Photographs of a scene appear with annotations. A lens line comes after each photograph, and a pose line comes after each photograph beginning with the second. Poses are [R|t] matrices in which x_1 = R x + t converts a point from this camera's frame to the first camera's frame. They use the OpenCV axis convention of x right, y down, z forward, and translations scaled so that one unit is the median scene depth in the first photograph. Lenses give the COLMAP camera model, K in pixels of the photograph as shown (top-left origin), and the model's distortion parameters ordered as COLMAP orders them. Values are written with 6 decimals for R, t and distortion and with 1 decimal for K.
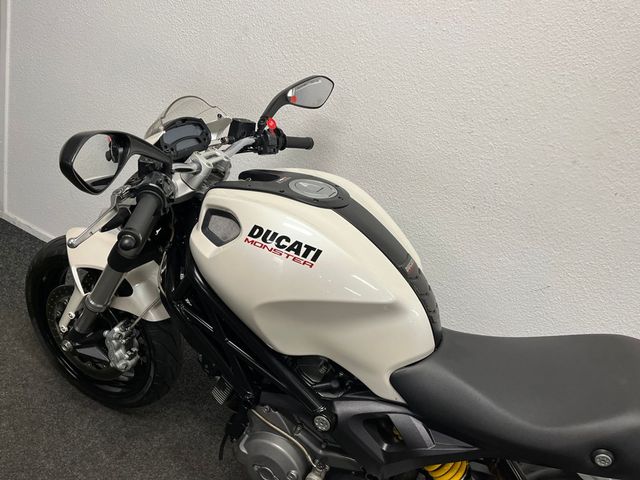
lens RADIAL K [[491.9, 0, 320.0], [0, 491.9, 240.0], [0, 0, 1]] dist [0.032953, -0.004125]
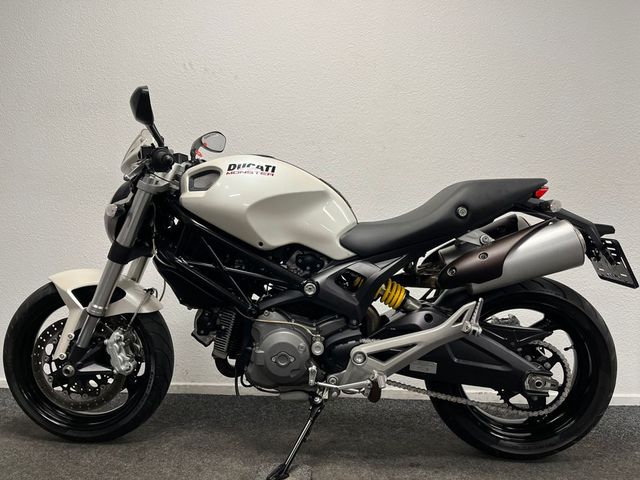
lens RADIAL K [[460.8, 0, 315.4], [0, 460.8, 244.8], [0, 0, 1]] dist [0.057194, -0.087095]
pose [[0.893906, -0.257080, 0.367209, -0.354548], [0.373491, 0.880139, -0.293021, 0.523779], [-0.247865, 0.399082, 0.882778, -0.196889]]
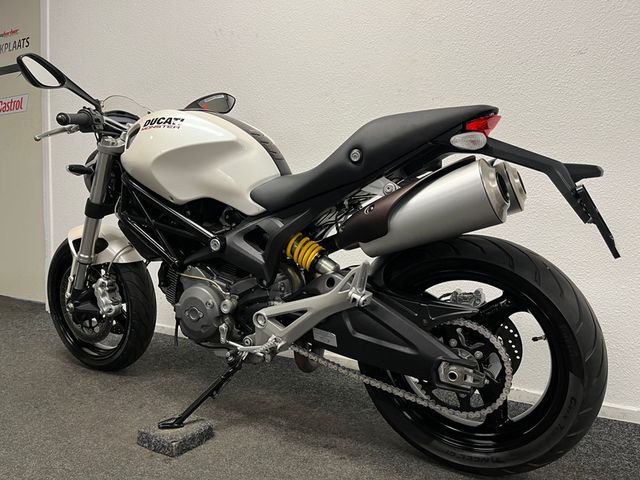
lens RADIAL K [[458.4, 0, 319.4], [0, 458.4, 245.1], [0, 0, 1]] dist [0.043066, -0.046017]
pose [[0.965614, -0.249987, -0.071386, 0.302064], [0.206997, 0.905406, -0.370666, 0.727612], [0.157295, 0.343143, 0.926019, -0.125190]]
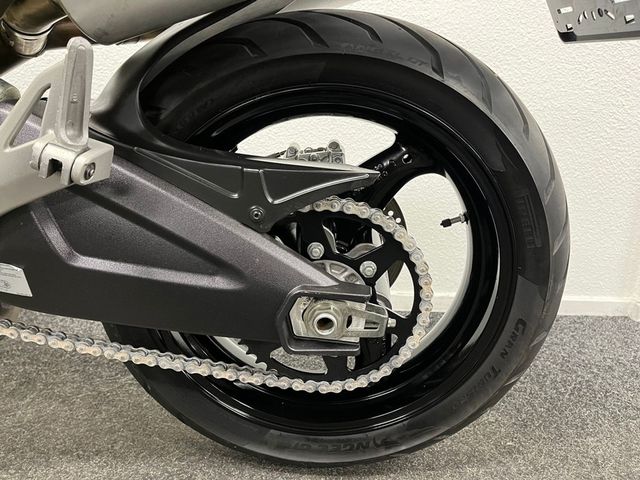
lens RADIAL K [[488.1, 0, 318.4], [0, 488.1, 234.8], [0, 0, 1]] dist [0.082174, -0.113527]
pose [[0.879443, -0.344785, 0.328181, 0.306085], [0.376158, 0.925883, -0.035284, 0.629897], [-0.291692, 0.154478, 0.943956, 0.372057]]
